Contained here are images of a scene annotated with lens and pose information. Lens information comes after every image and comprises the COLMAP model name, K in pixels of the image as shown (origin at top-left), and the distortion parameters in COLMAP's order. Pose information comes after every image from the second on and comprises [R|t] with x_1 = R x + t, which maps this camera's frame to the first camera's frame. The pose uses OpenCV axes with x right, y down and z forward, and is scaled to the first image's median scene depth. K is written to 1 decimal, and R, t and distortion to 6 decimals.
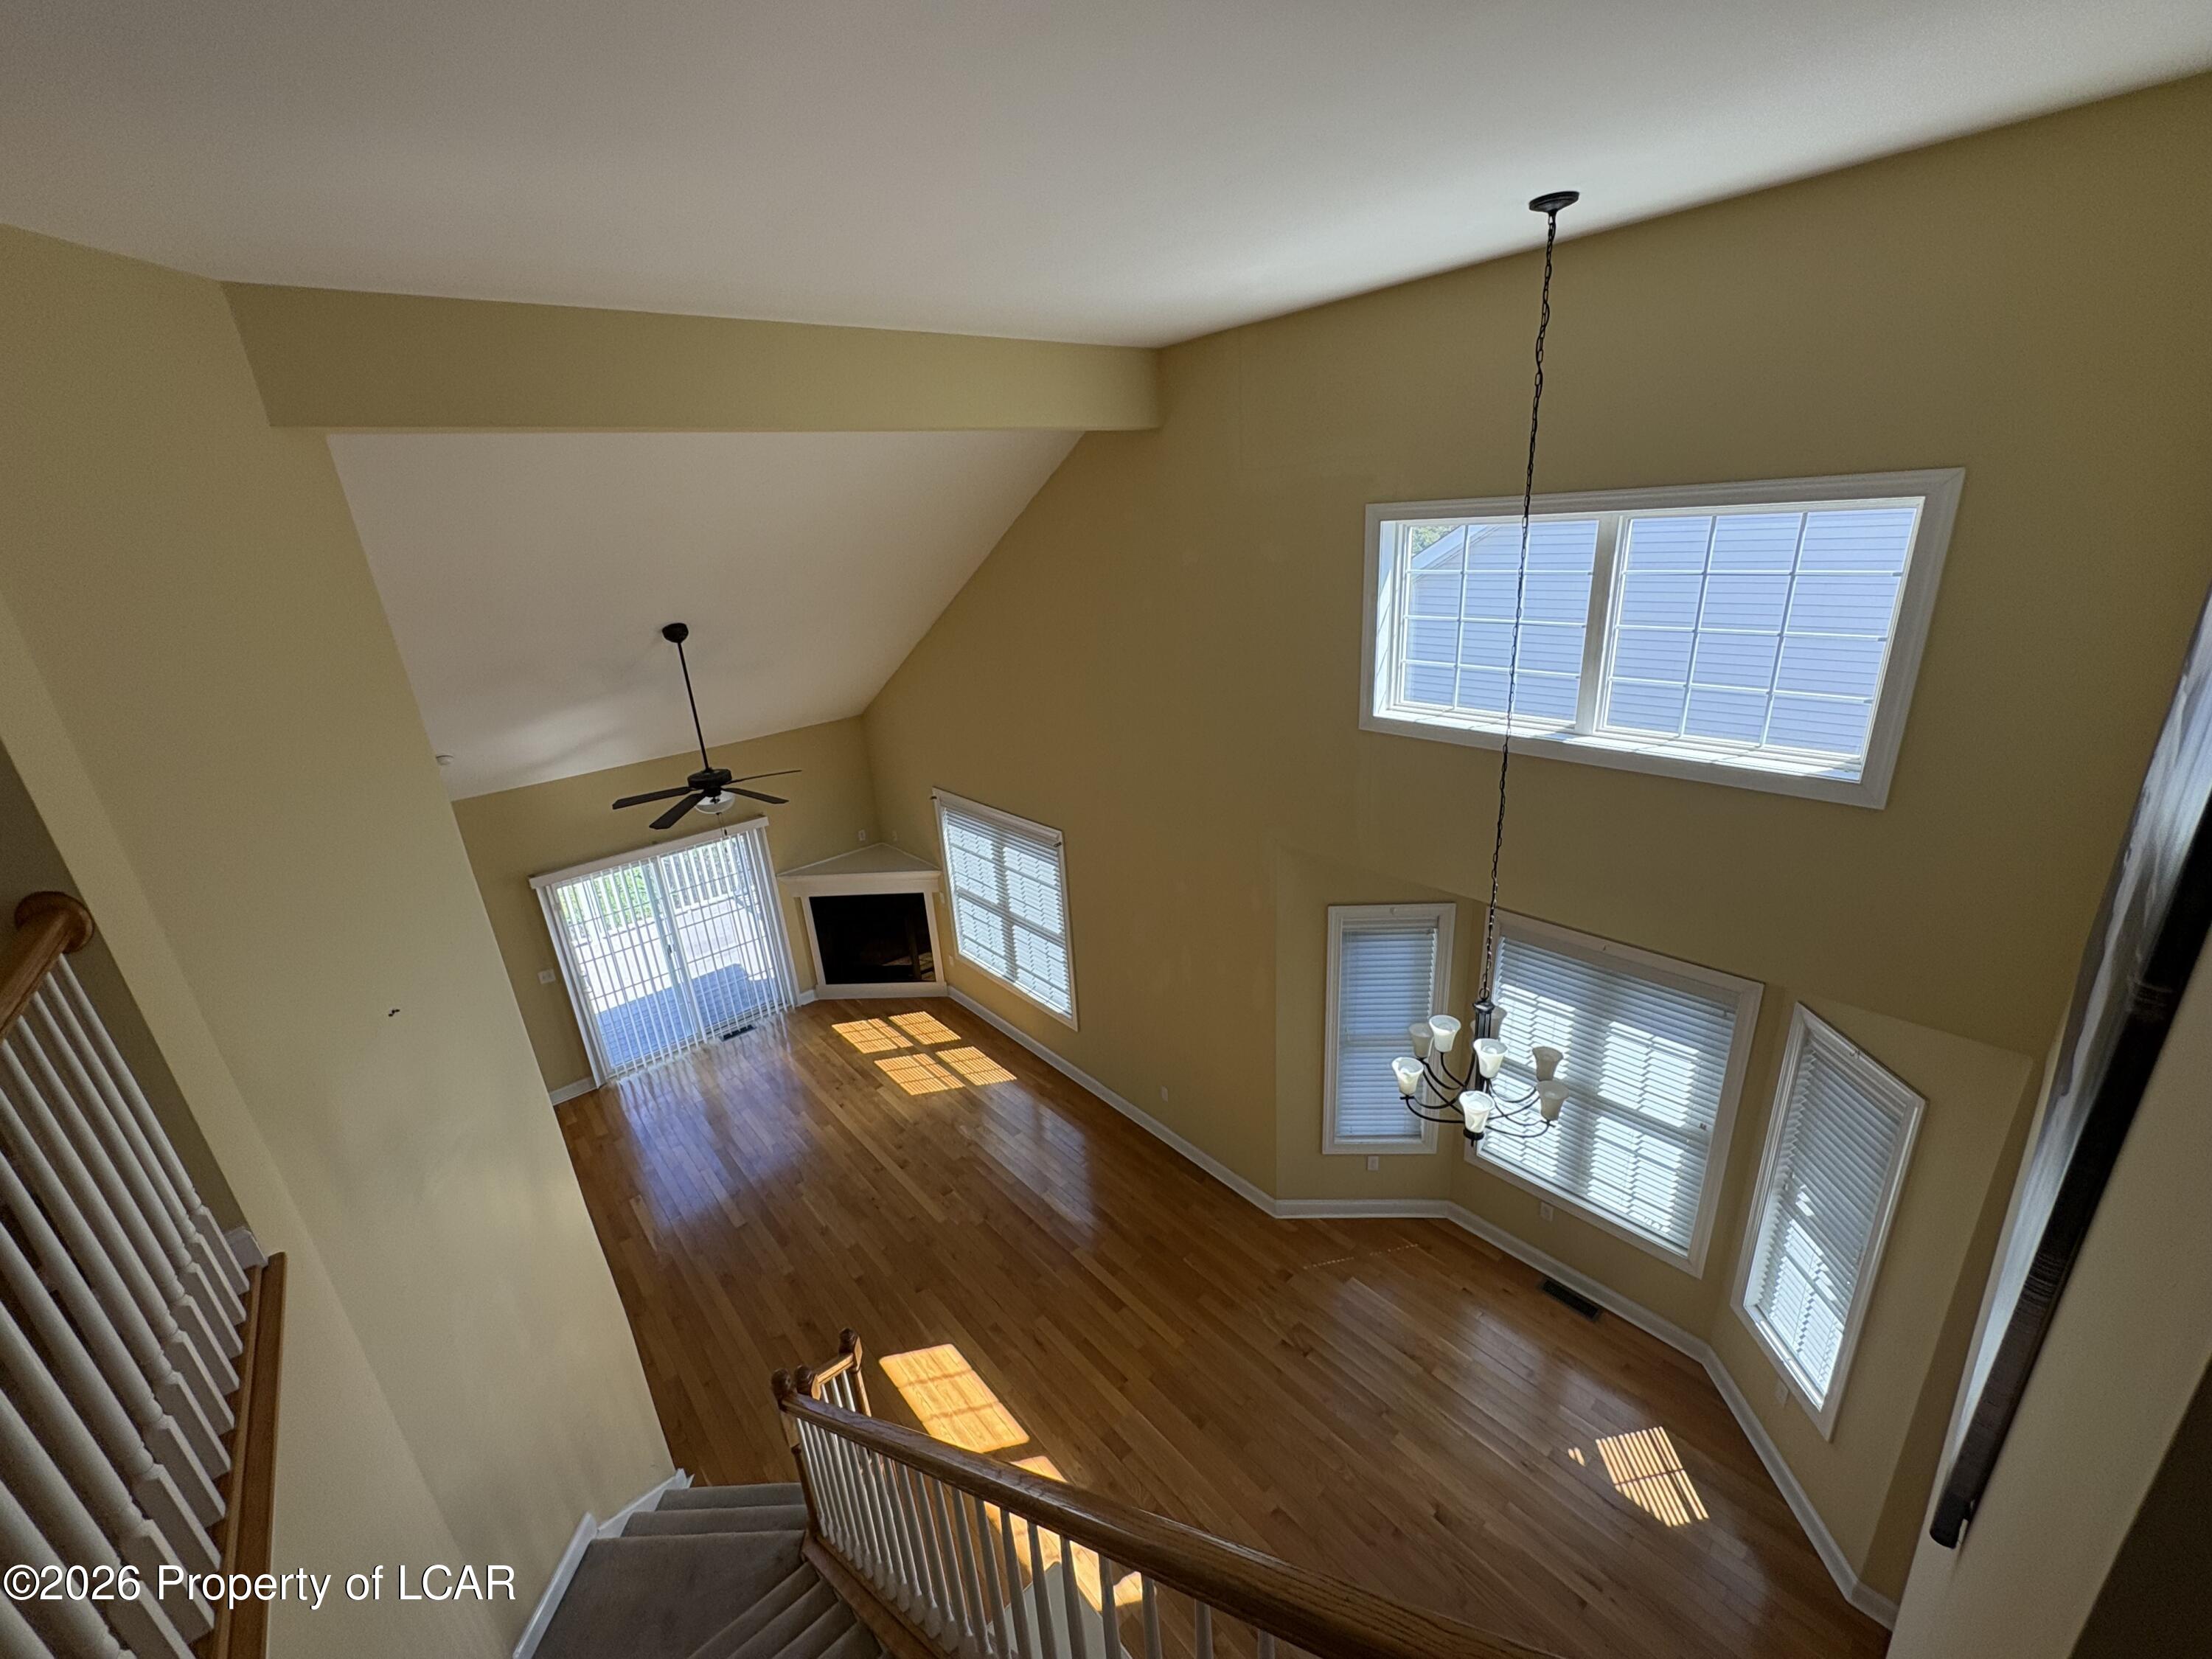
lens RADIAL K [[881.1, 0, 1106.6], [0, 881.1, 831.1], [0, 0, 1]] dist [-0.001181, 0.000606]
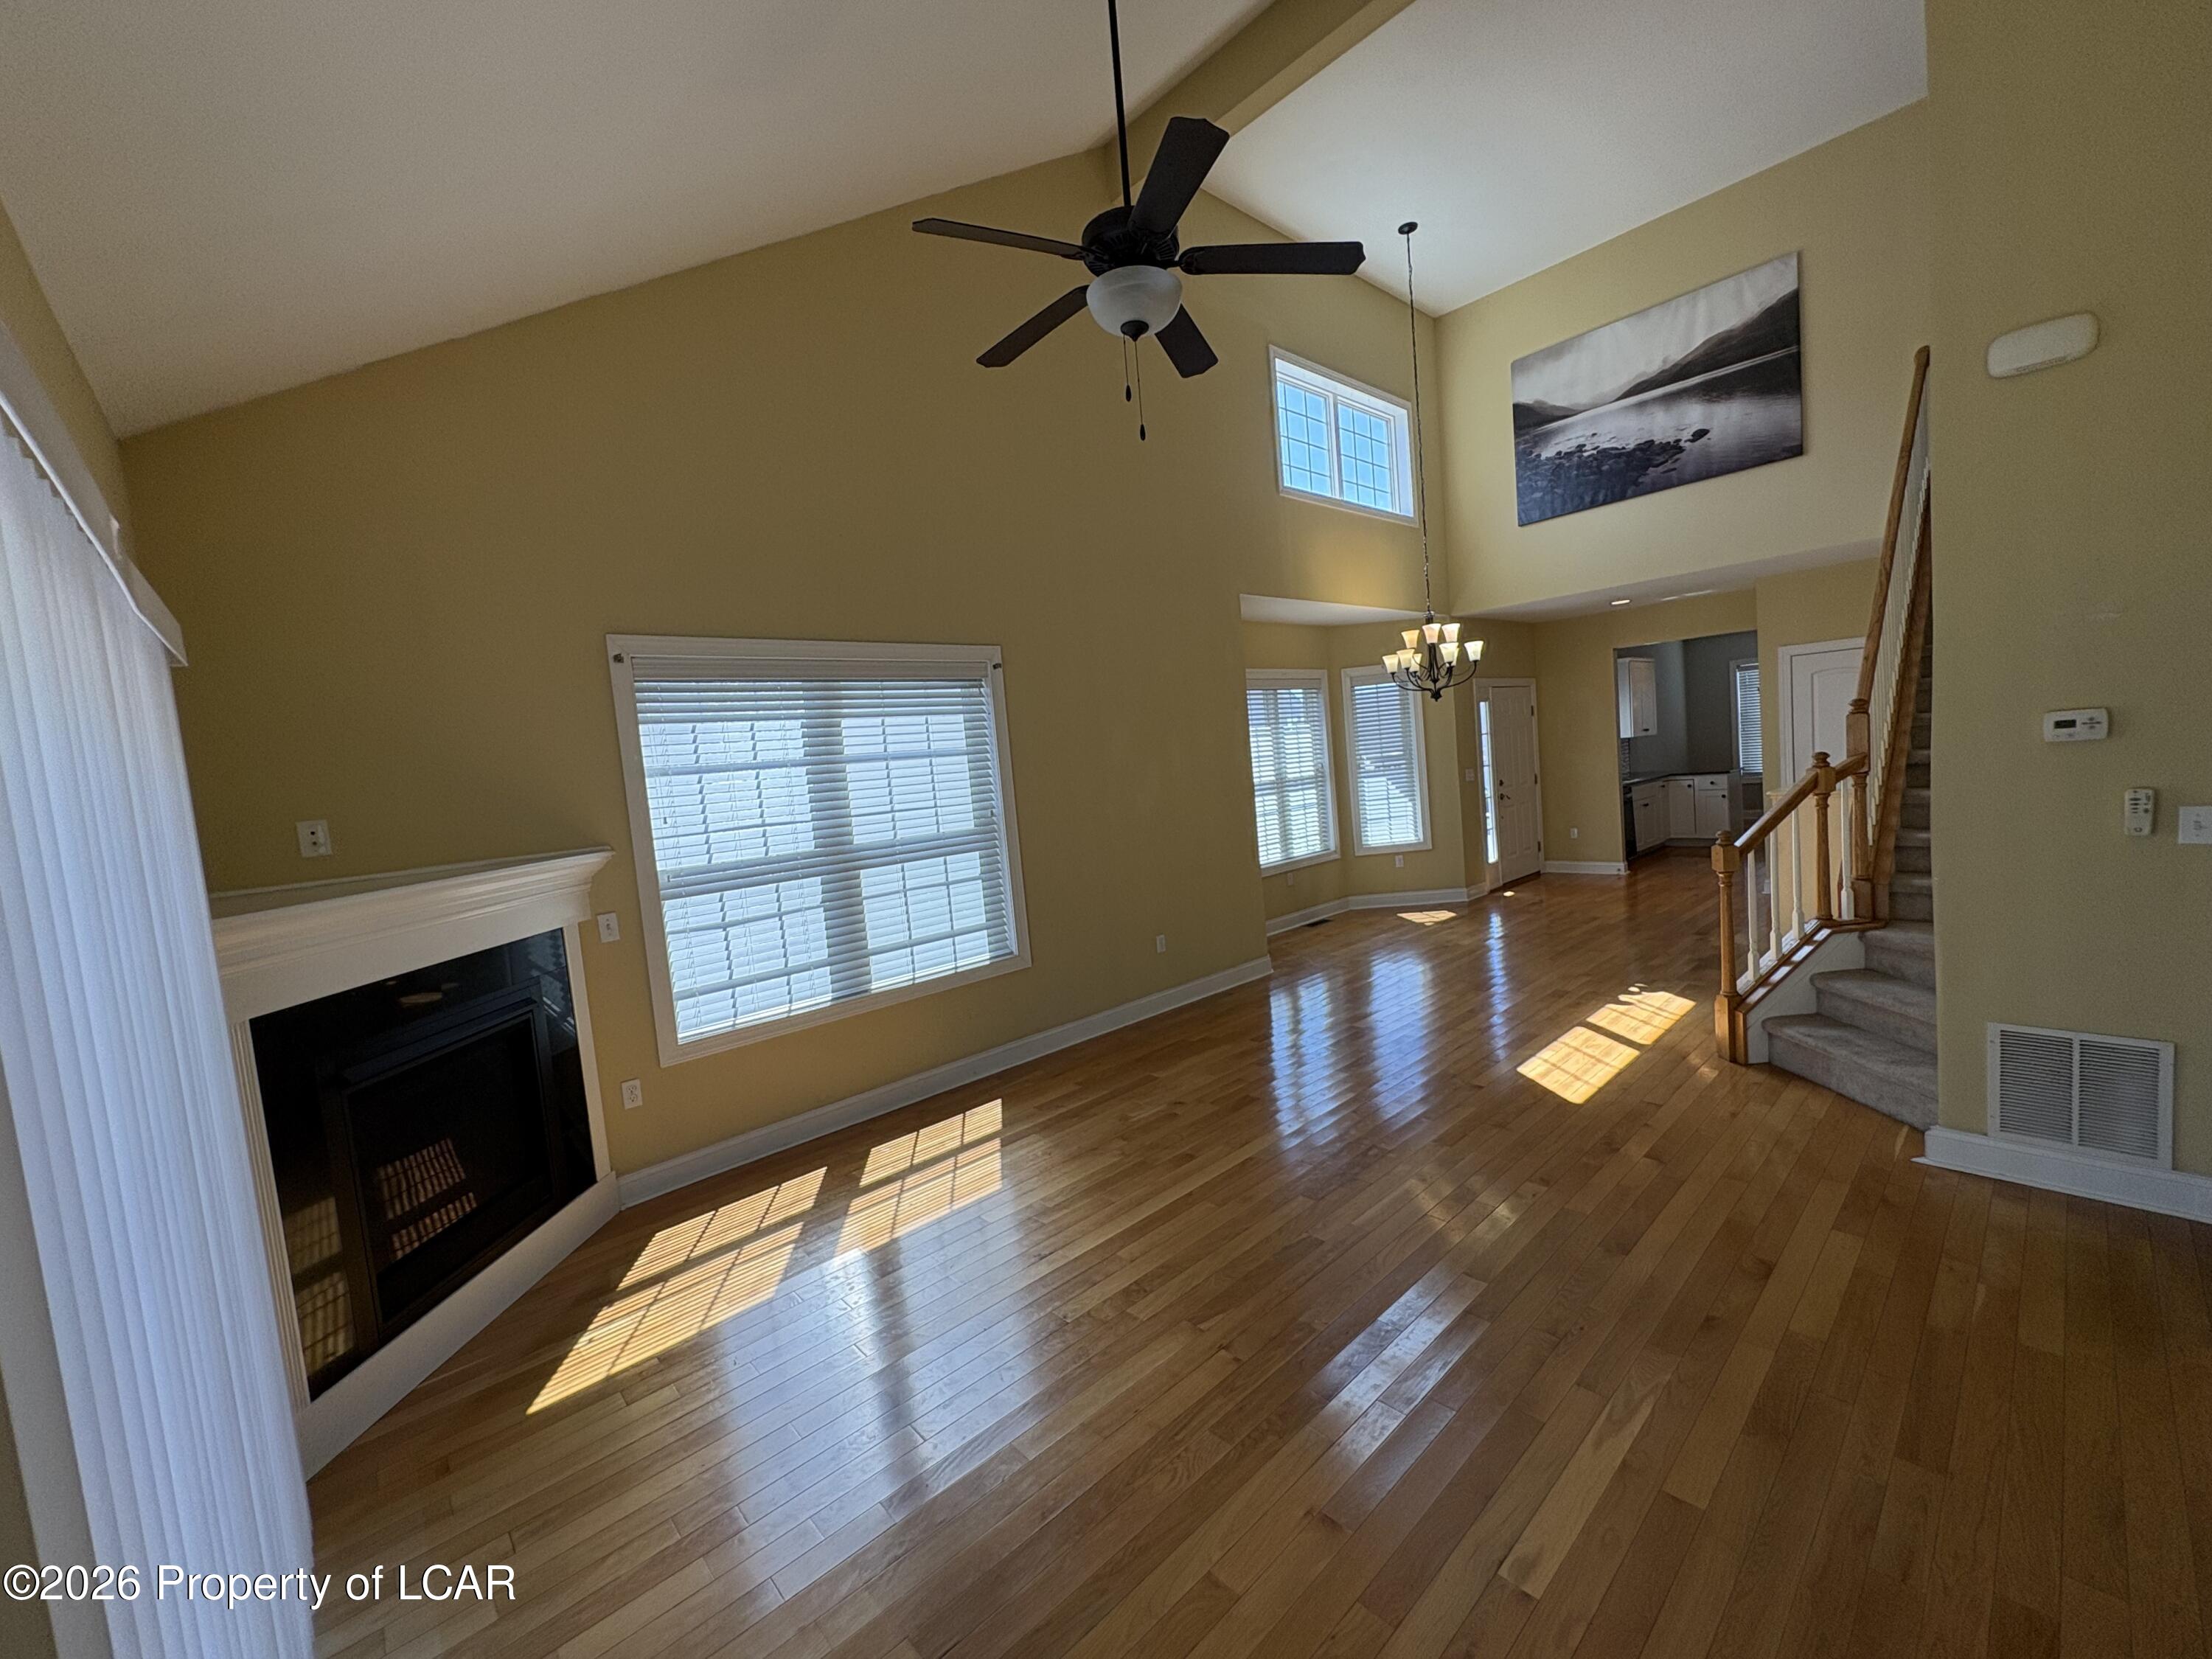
lens RADIAL K [[881.1, 0, 1104.4], [0, 881.1, 829.4], [0, 0, 1]] dist [-0.001181, 0.000606]
pose [[-0.016473, -0.006707, 0.999842, -0.974035], [0.419707, 0.907566, 0.013003, 0.206224], [-0.907510, 0.419855, -0.012135, 1.265394]]
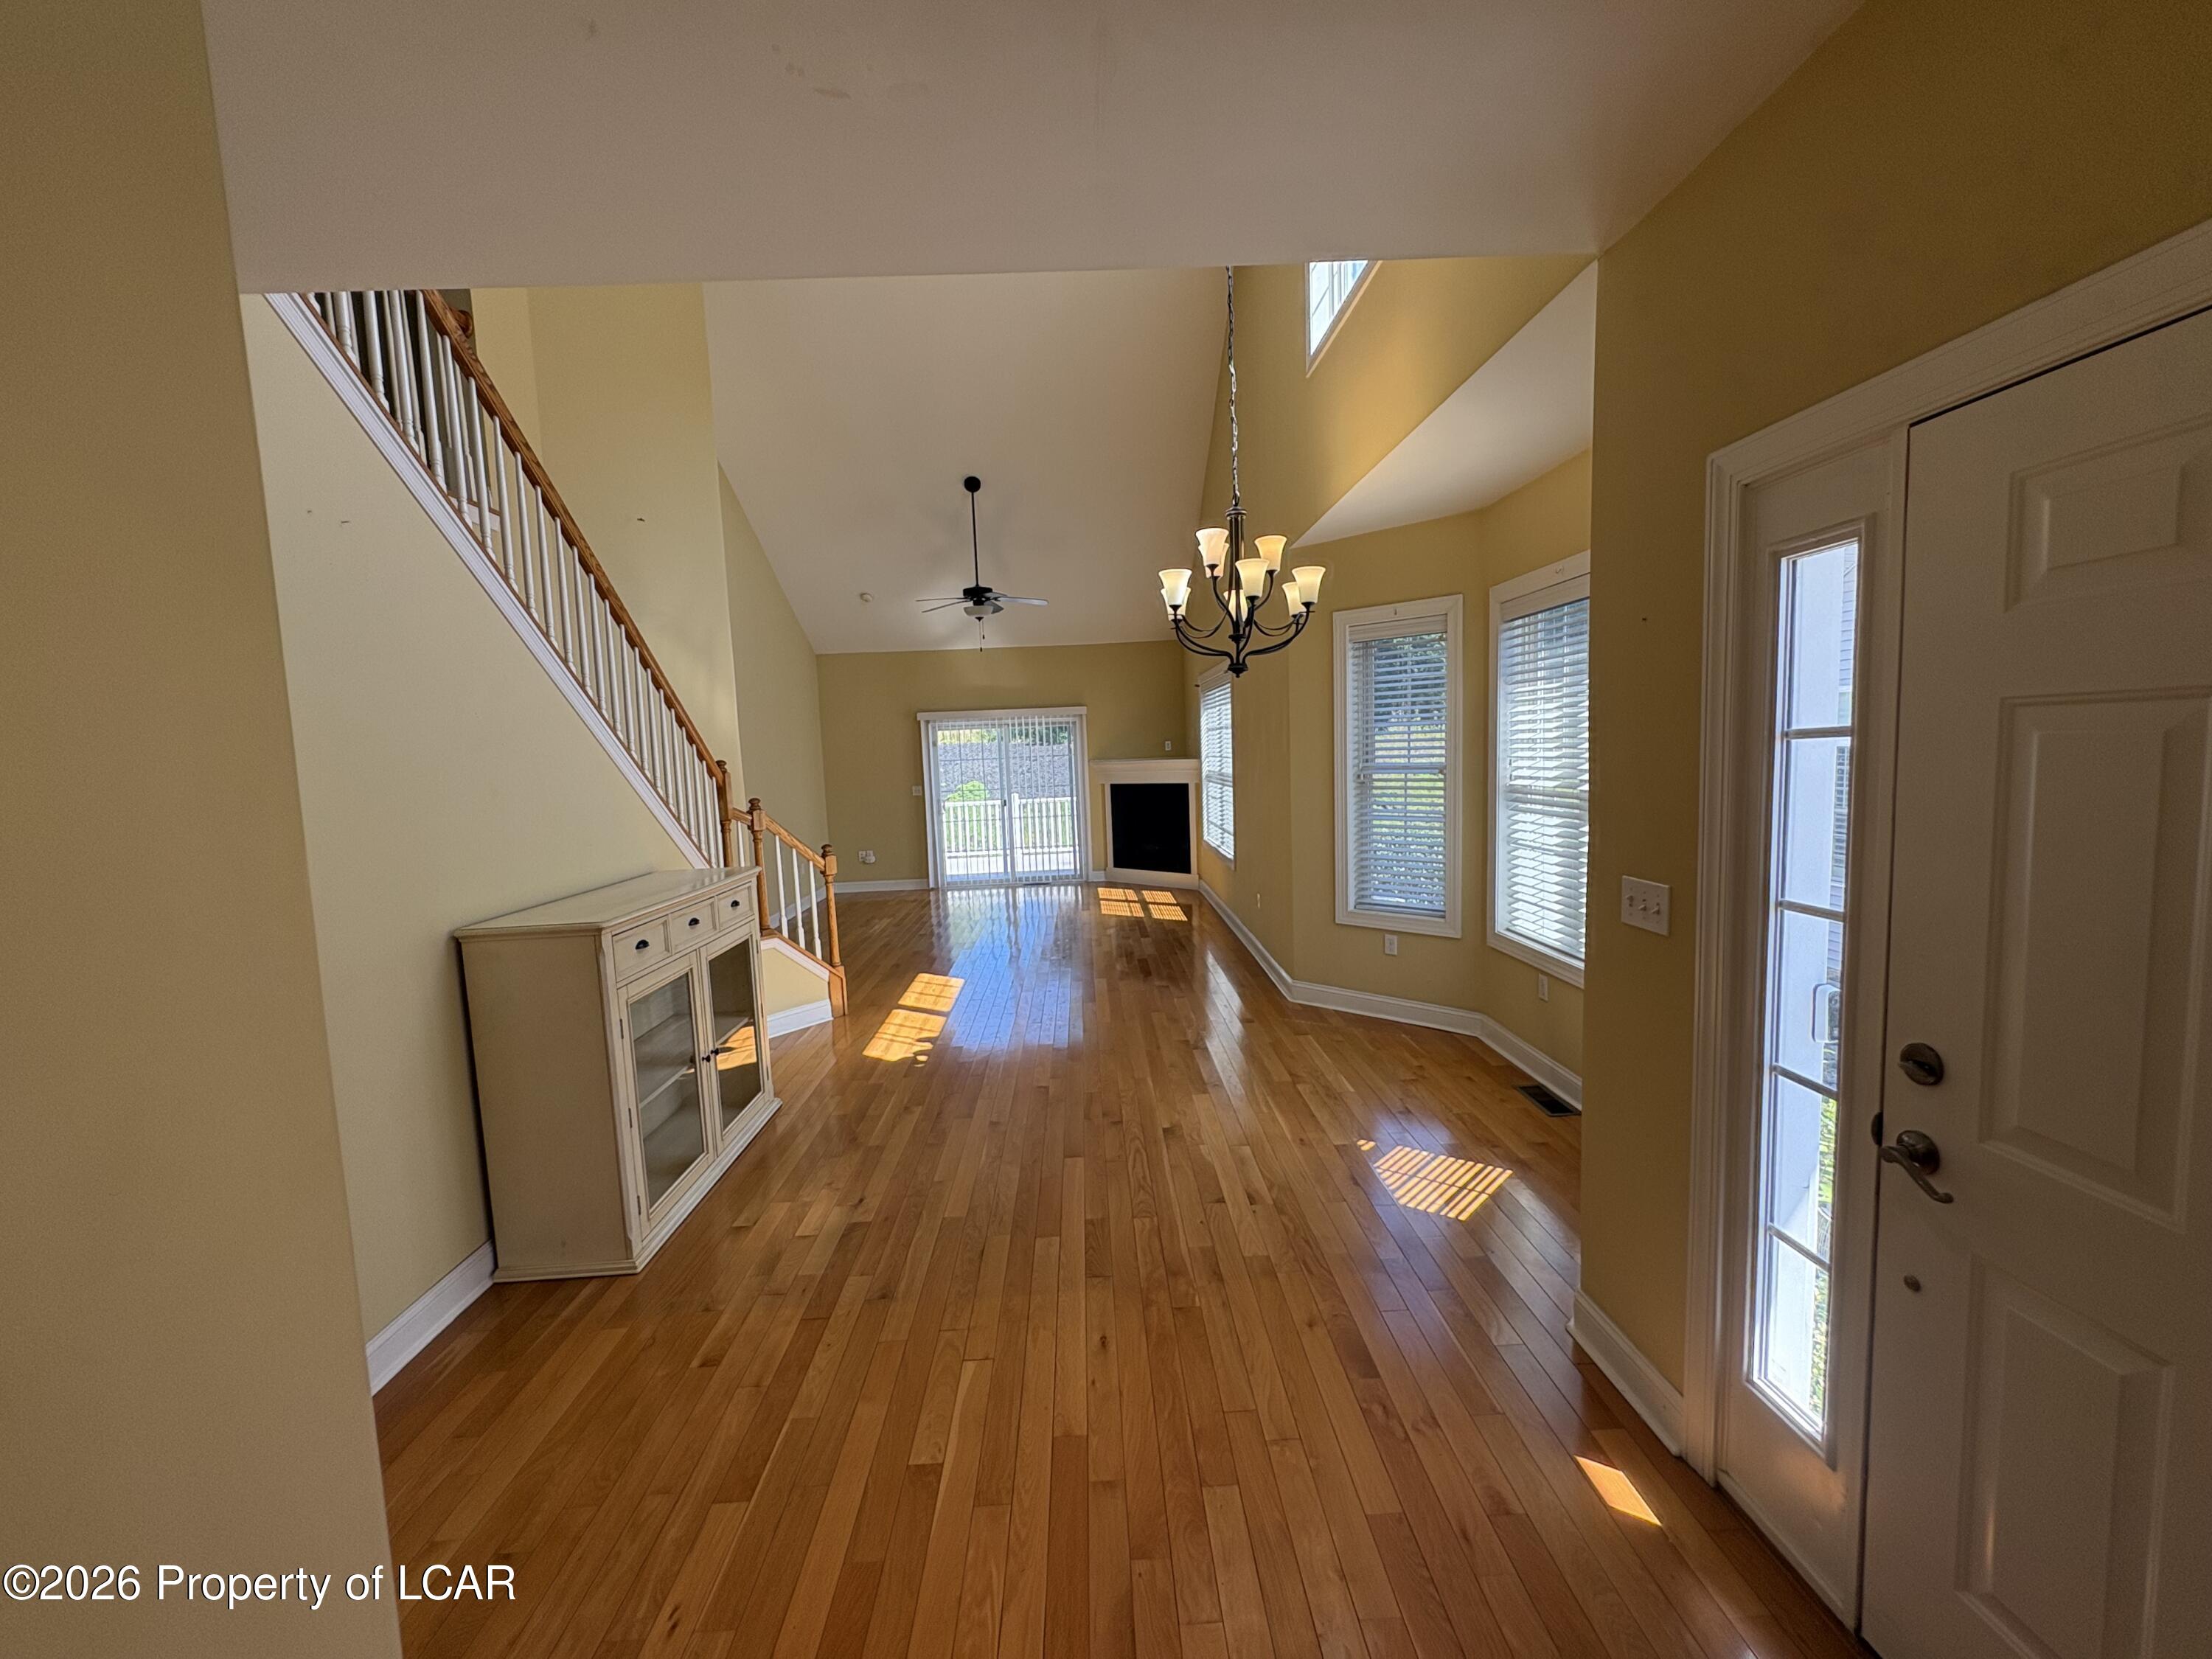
lens RADIAL K [[881.1, 0, 1109.3], [0, 881.1, 831.0], [0, 0, 1]] dist [-0.001181, 0.000606]
pose [[0.777495, 0.093507, -0.621898, 0.667799], [-0.222855, 0.965679, -0.133416, 0.487160], [0.588079, 0.242324, 0.771649, 0.169066]]
